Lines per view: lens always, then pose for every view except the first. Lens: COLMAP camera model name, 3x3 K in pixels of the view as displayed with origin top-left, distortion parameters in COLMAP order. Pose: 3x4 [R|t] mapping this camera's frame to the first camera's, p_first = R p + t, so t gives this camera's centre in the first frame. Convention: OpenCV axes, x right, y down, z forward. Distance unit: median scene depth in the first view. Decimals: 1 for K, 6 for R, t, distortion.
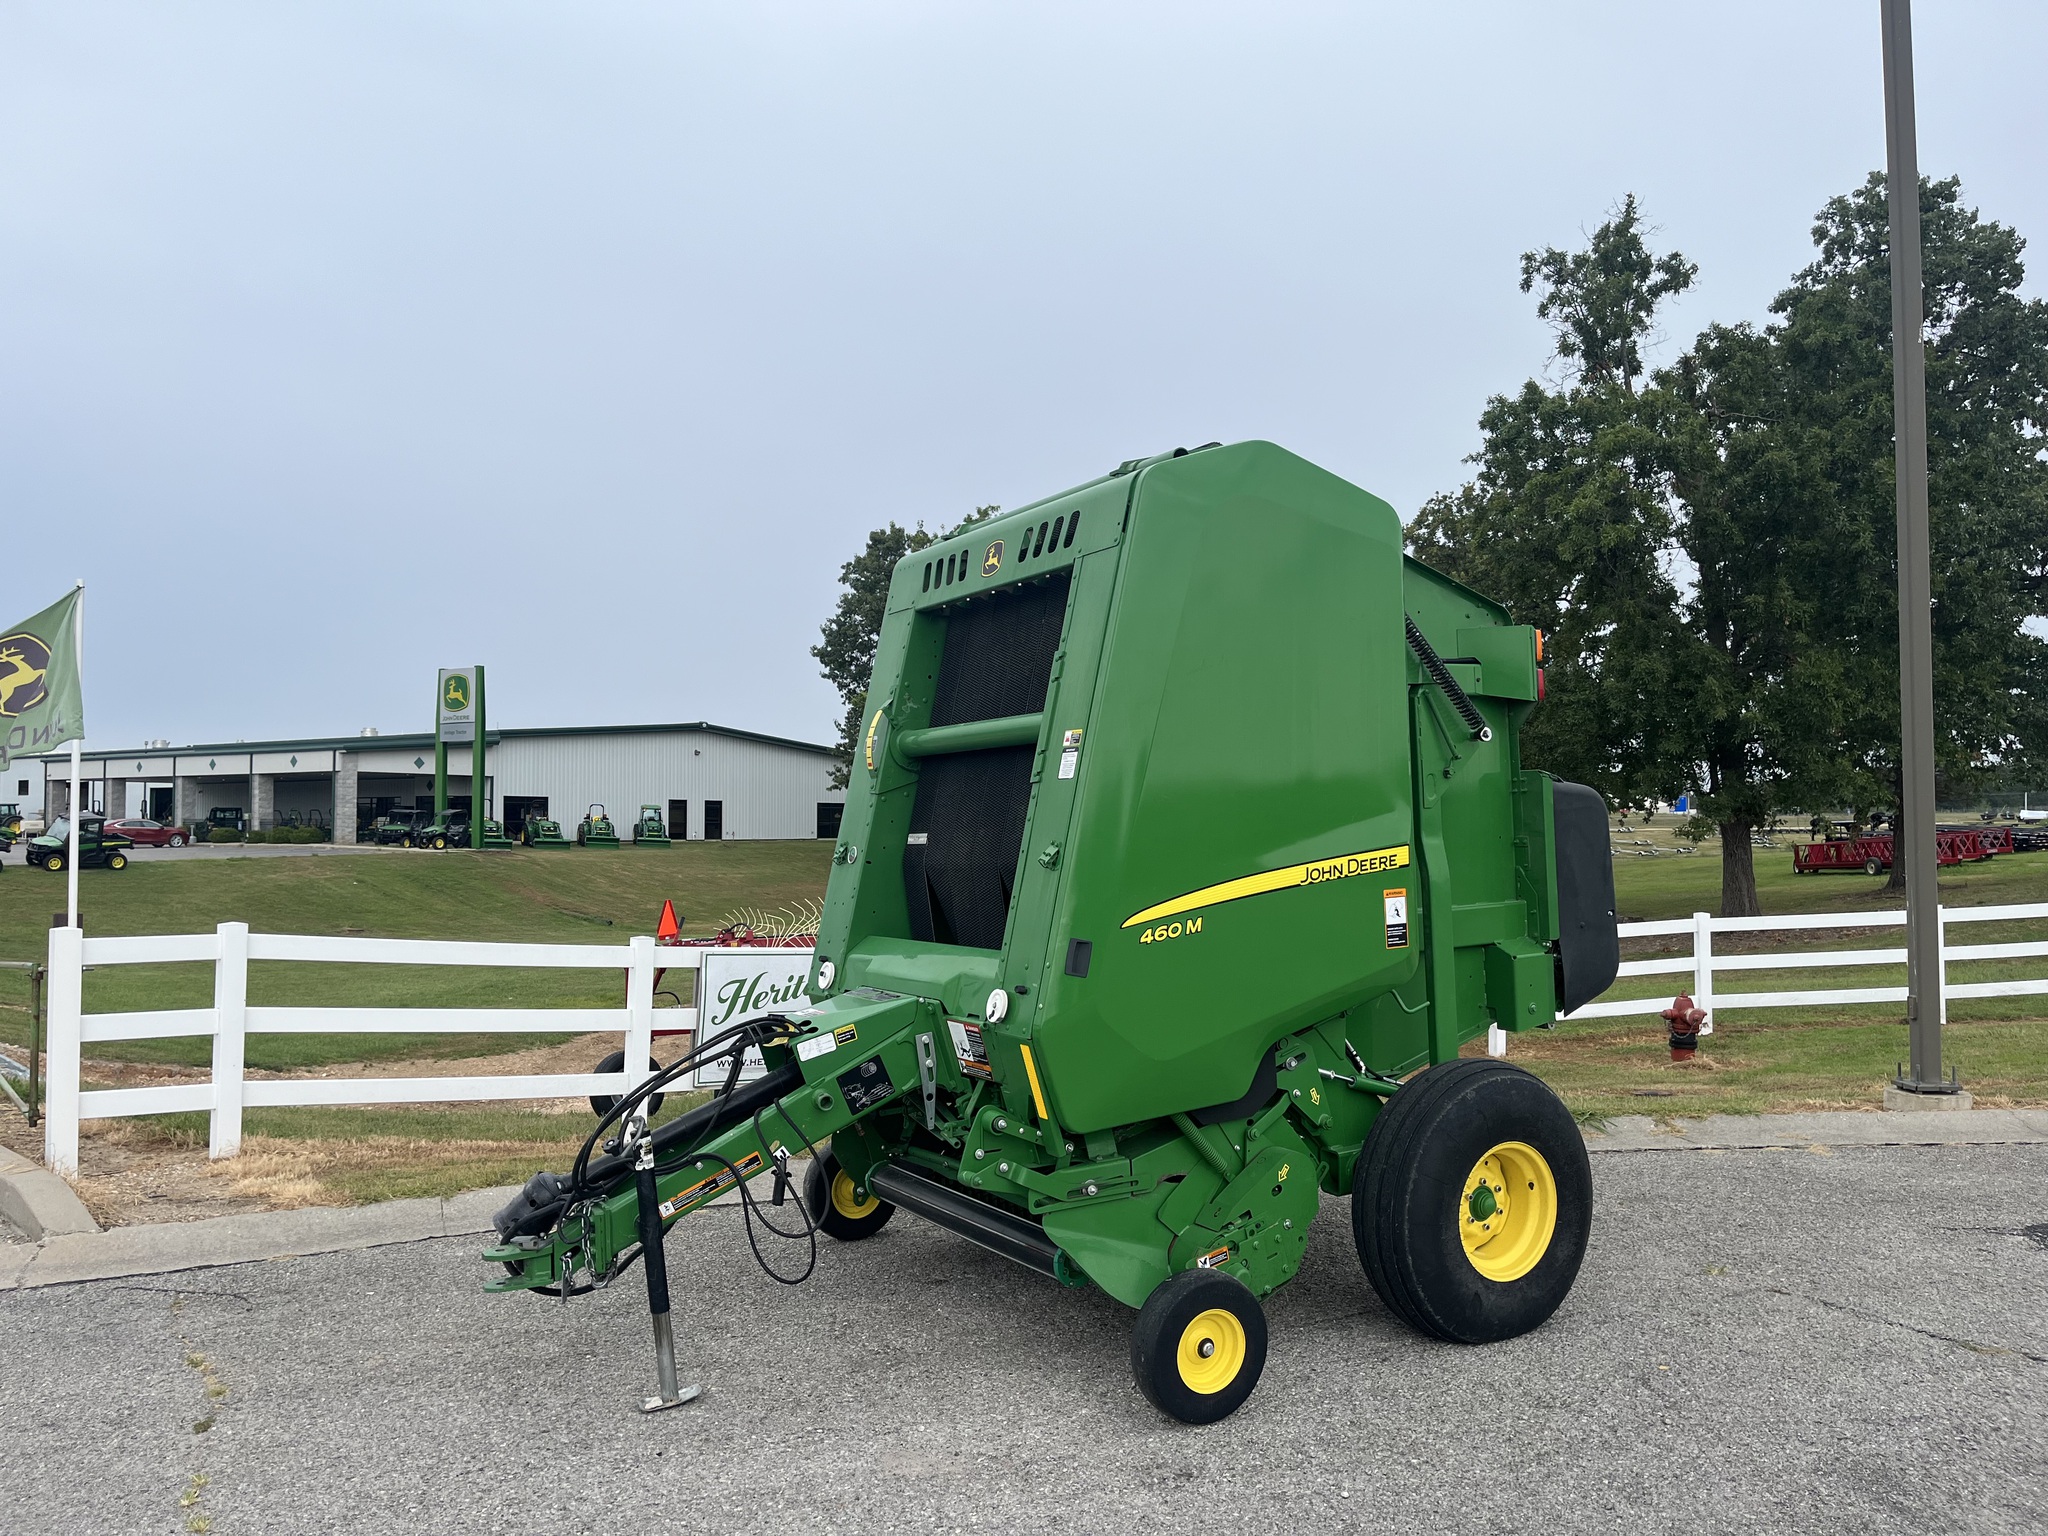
lens RADIAL K [[1547.4, 0, 1027.1], [0, 1547.4, 783.5], [0, 0, 1]] dist [0.073999, -0.097277]
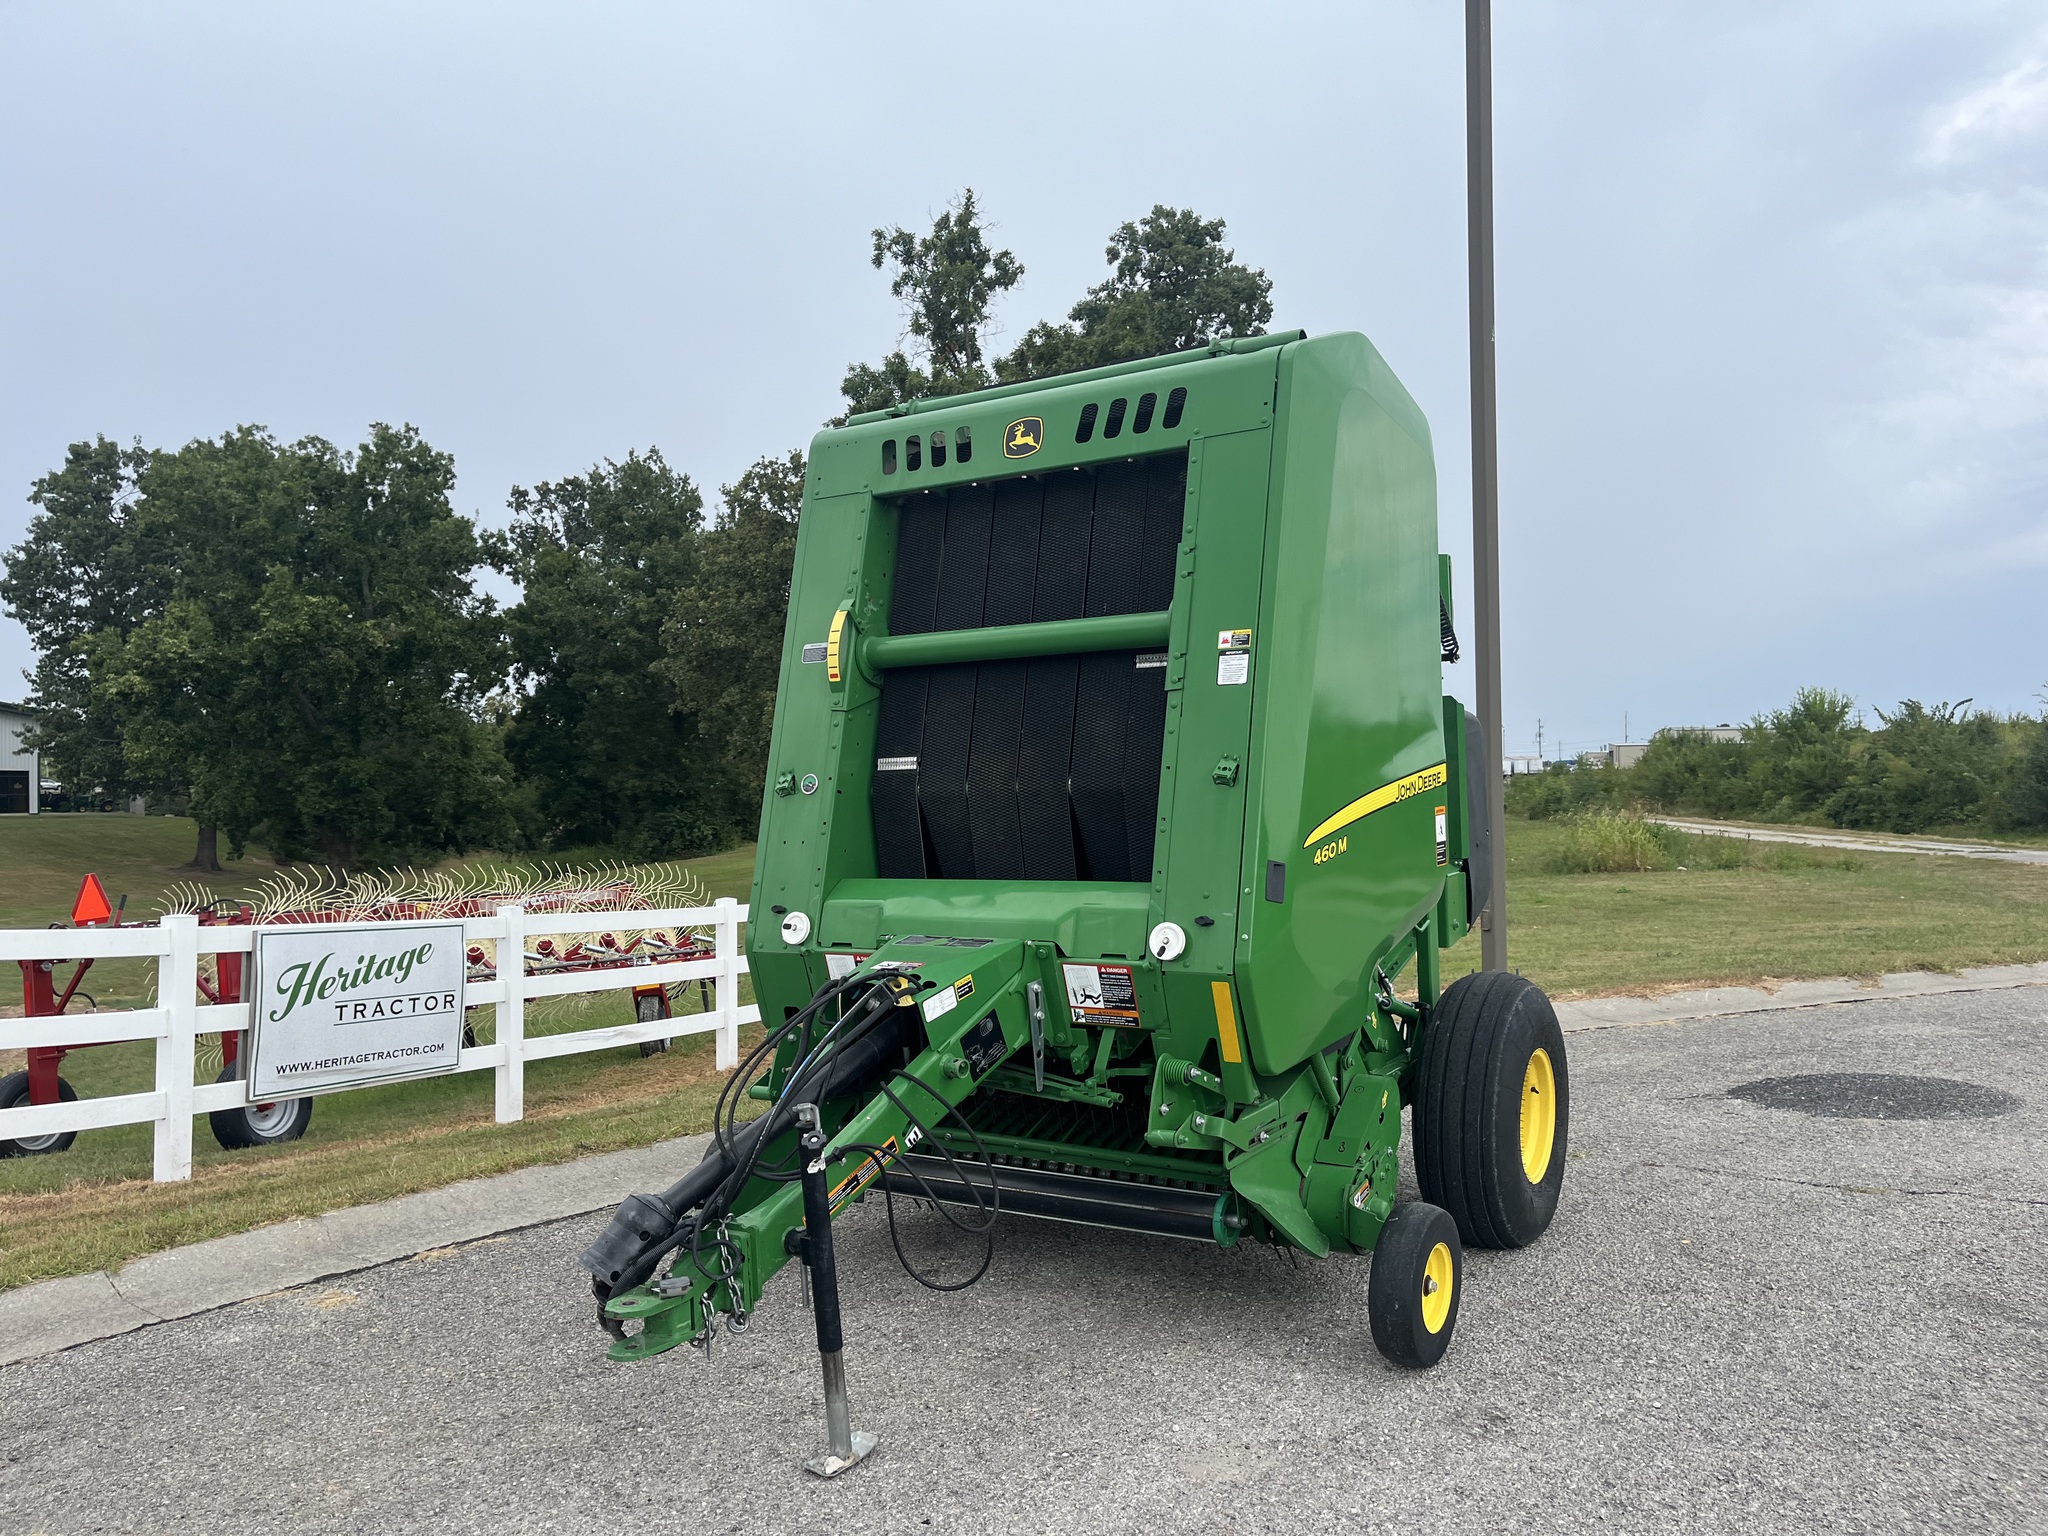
lens RADIAL K [[1547.4, 0, 1024.3], [0, 1547.4, 785.4], [0, 0, 1]] dist [0.073999, -0.097277]
pose [[0.892462, -0.008916, 0.451035, -0.253571], [-0.001246, 0.999752, 0.022229, 0.018501], [-0.451121, -0.020400, 0.892230, 0.131760]]
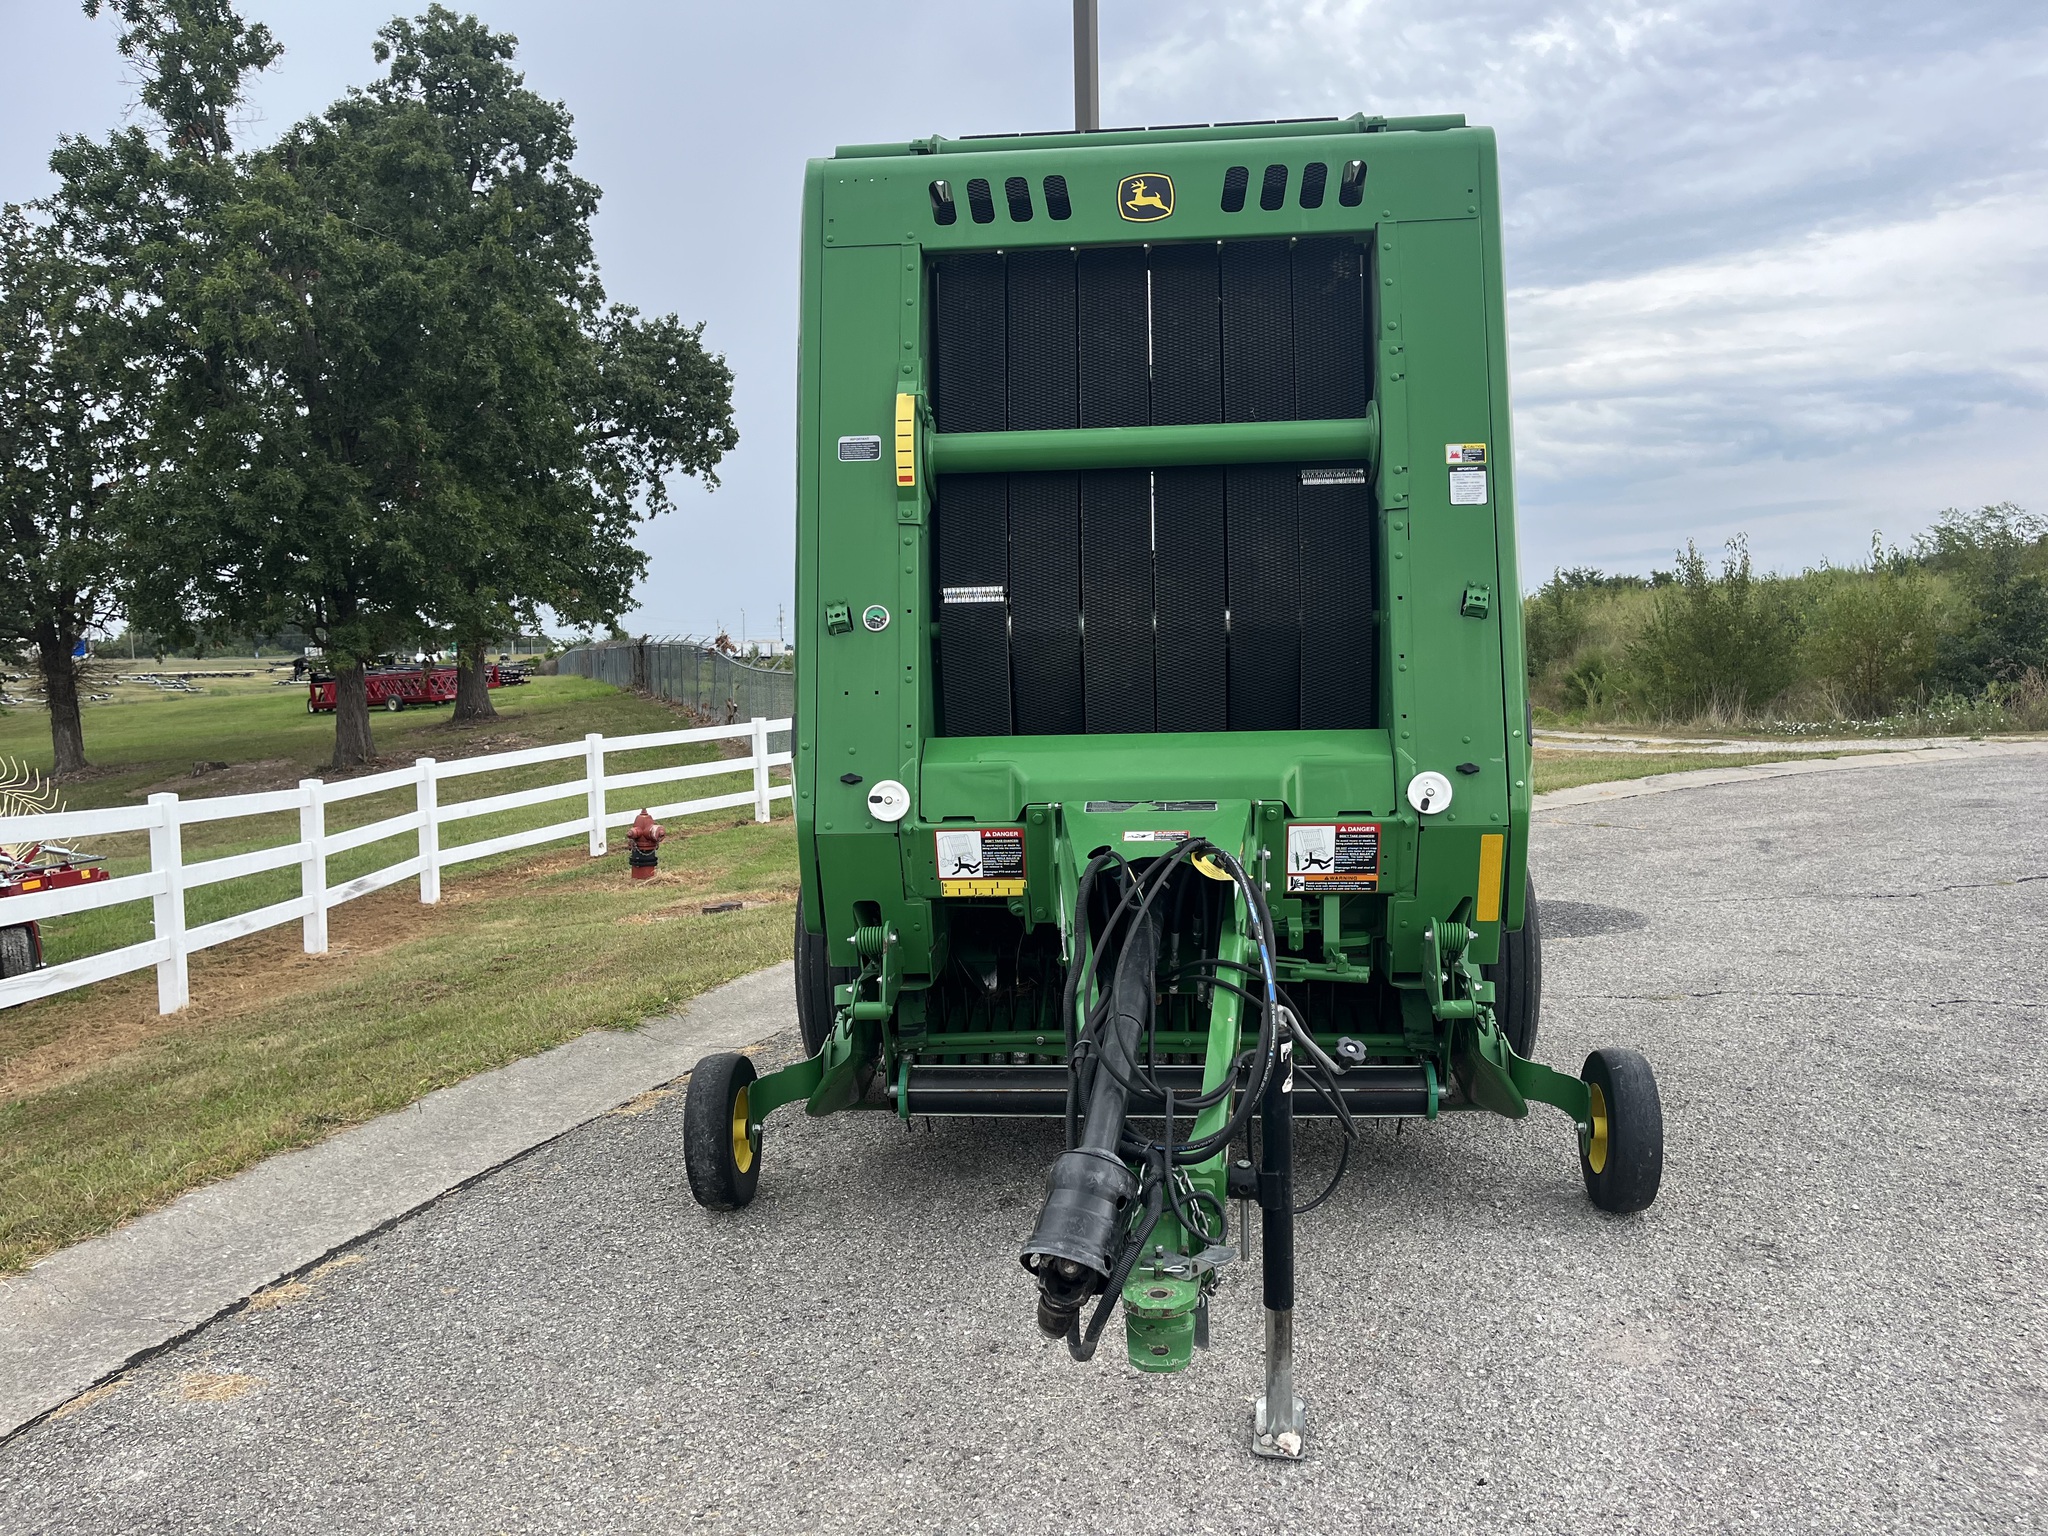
lens RADIAL K [[1547.4, 0, 1038.9], [0, 1547.4, 784.9], [0, 0, 1]] dist [0.073999, -0.097277]
pose [[0.572971, -0.069729, 0.816604, -0.401745], [-0.011653, 0.995580, 0.093188, 0.035778], [-0.819493, -0.062910, 0.569626, 0.371504]]
